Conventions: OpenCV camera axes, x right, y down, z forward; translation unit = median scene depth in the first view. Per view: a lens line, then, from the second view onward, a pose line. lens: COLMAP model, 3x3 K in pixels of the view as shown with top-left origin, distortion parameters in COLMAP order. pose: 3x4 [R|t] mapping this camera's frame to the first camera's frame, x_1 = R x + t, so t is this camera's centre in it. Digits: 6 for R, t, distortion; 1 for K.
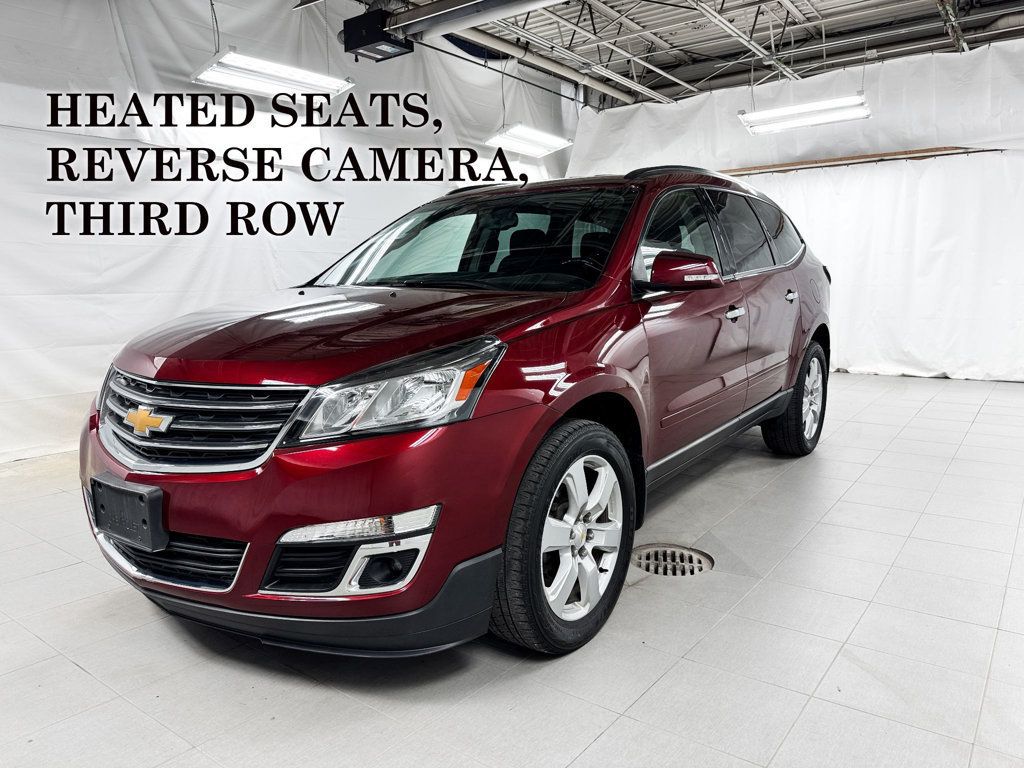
lens RADIAL K [[738.8, 0, 512.0], [0, 738.8, 384.0], [0, 0, 1]] dist [0.012379, -0.013417]
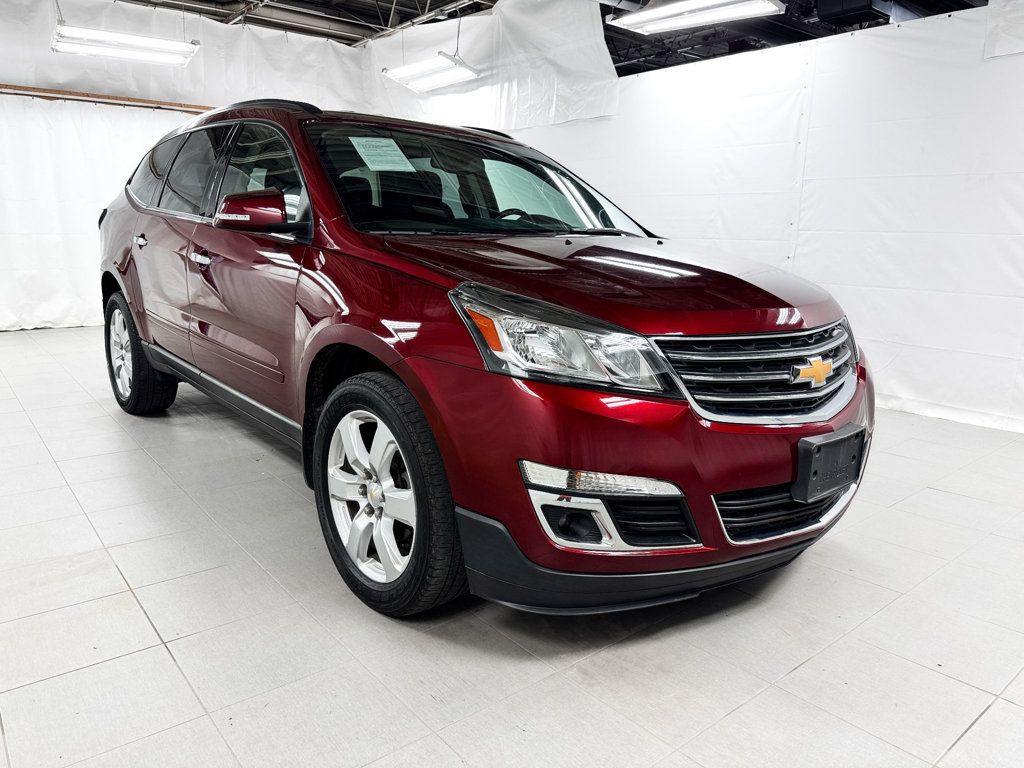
lens RADIAL K [[738.8, 0, 512.0], [0, 738.8, 384.0], [0, 0, 1]] dist [0.012379, -0.013417]
pose [[0.236773, -0.183379, 0.954102, -0.419941], [0.116584, 0.980293, 0.159481, -0.039614], [-0.964545, 0.073472, 0.253486, 0.312801]]
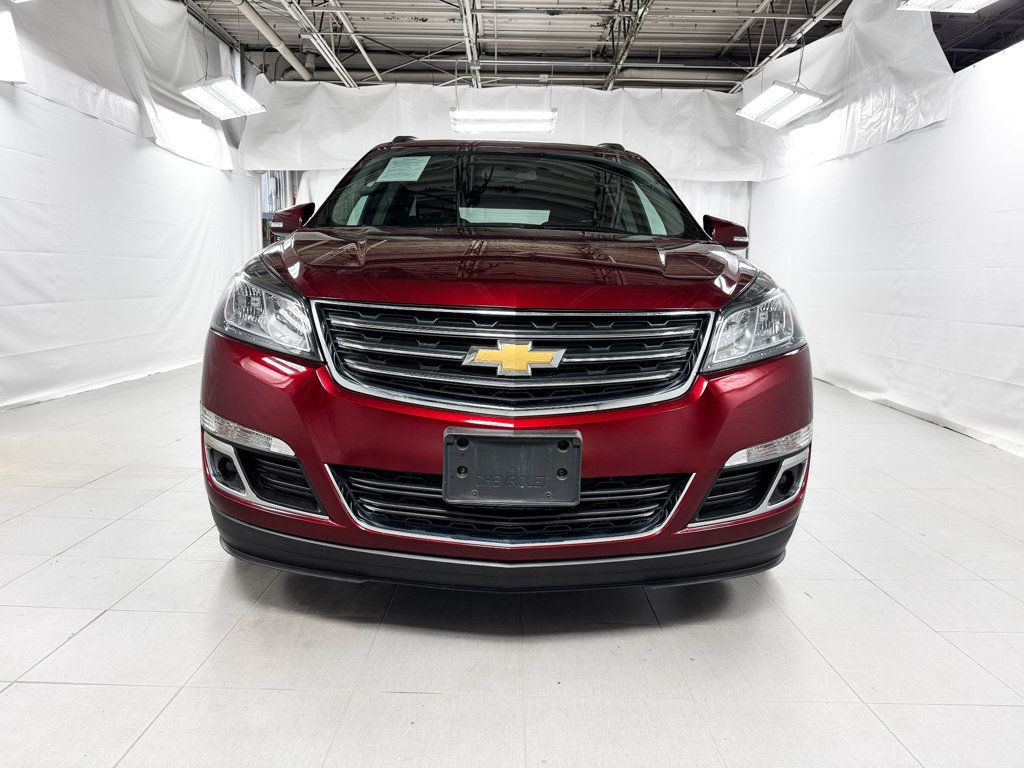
lens RADIAL K [[738.8, 0, 512.0], [0, 738.8, 384.0], [0, 0, 1]] dist [0.012379, -0.013417]
pose [[0.805318, -0.049086, 0.590808, -0.265573], [0.049271, 0.998660, 0.015811, 0.017509], [-0.590792, 0.016377, 0.806657, 0.088704]]
